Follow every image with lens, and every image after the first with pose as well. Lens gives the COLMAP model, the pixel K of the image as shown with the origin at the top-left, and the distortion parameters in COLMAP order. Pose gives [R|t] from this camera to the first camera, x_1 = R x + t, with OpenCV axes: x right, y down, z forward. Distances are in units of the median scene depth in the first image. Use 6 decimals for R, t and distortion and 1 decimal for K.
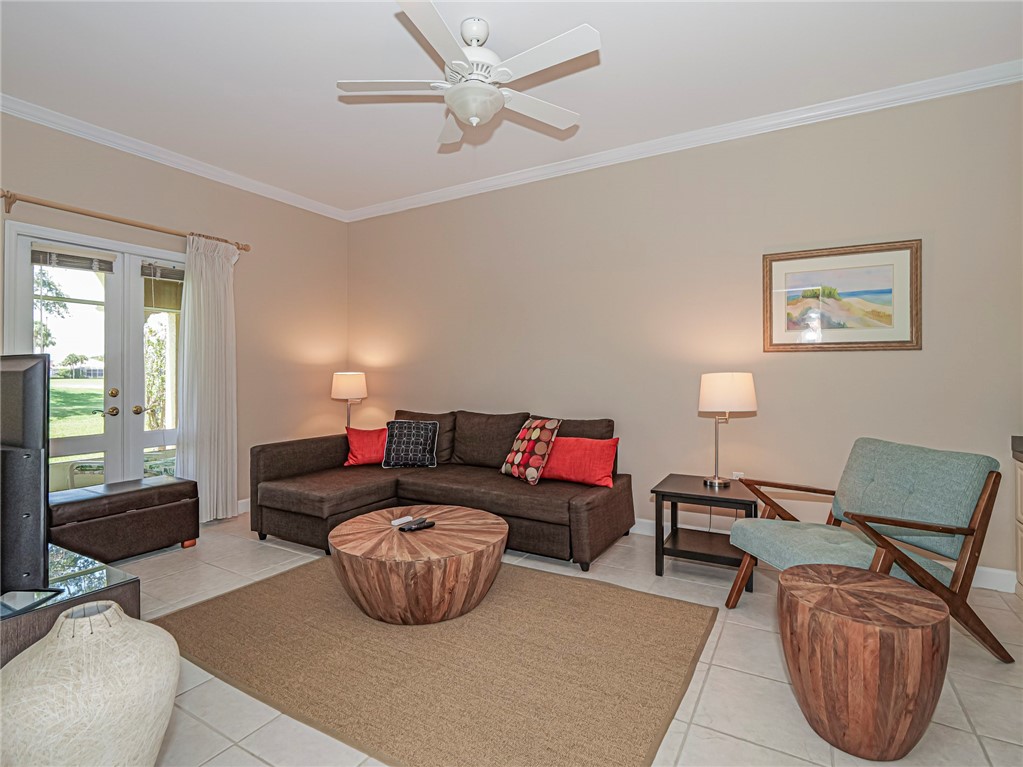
lens RADIAL K [[552.7, 0, 506.1], [0, 552.7, 380.6], [0, 0, 1]] dist [-0.011835, -0.001111]
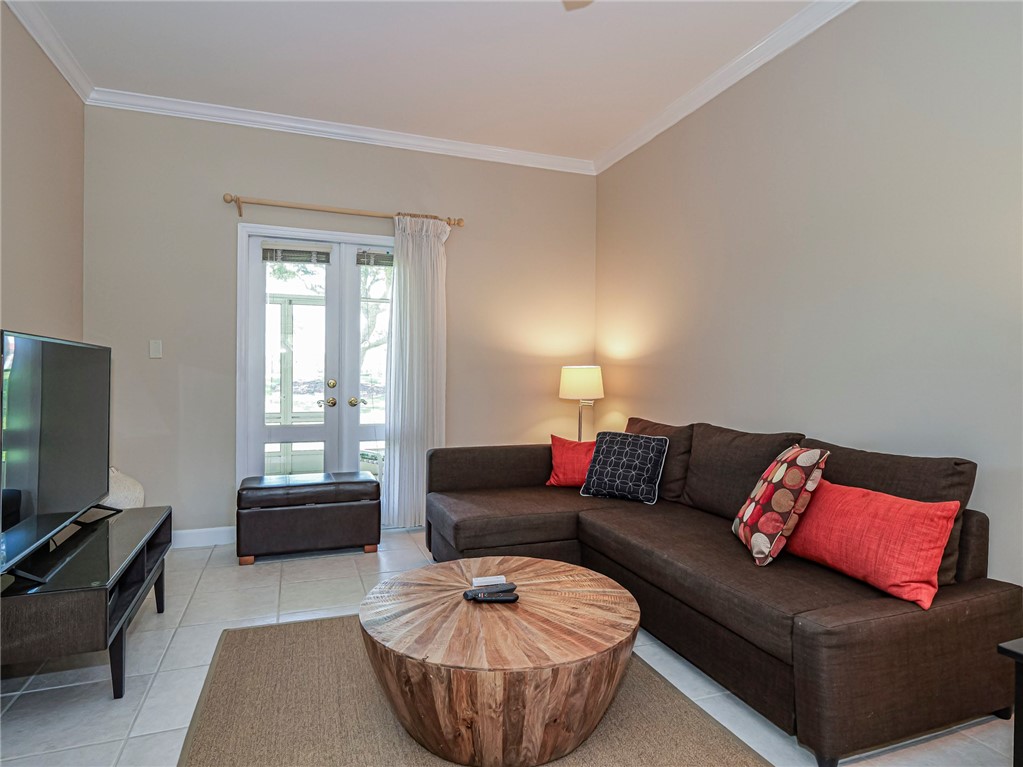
lens RADIAL K [[592.8, 0, 511.9], [0, 592.8, 383.0], [0, 0, 1]] dist [-0.005601, 0.000905]
pose [[0.759490, 0.017363, -0.650288, 0.235214], [-0.020017, 0.999794, 0.003316, 0.010792], [0.650211, 0.010499, 0.759681, 0.382735]]
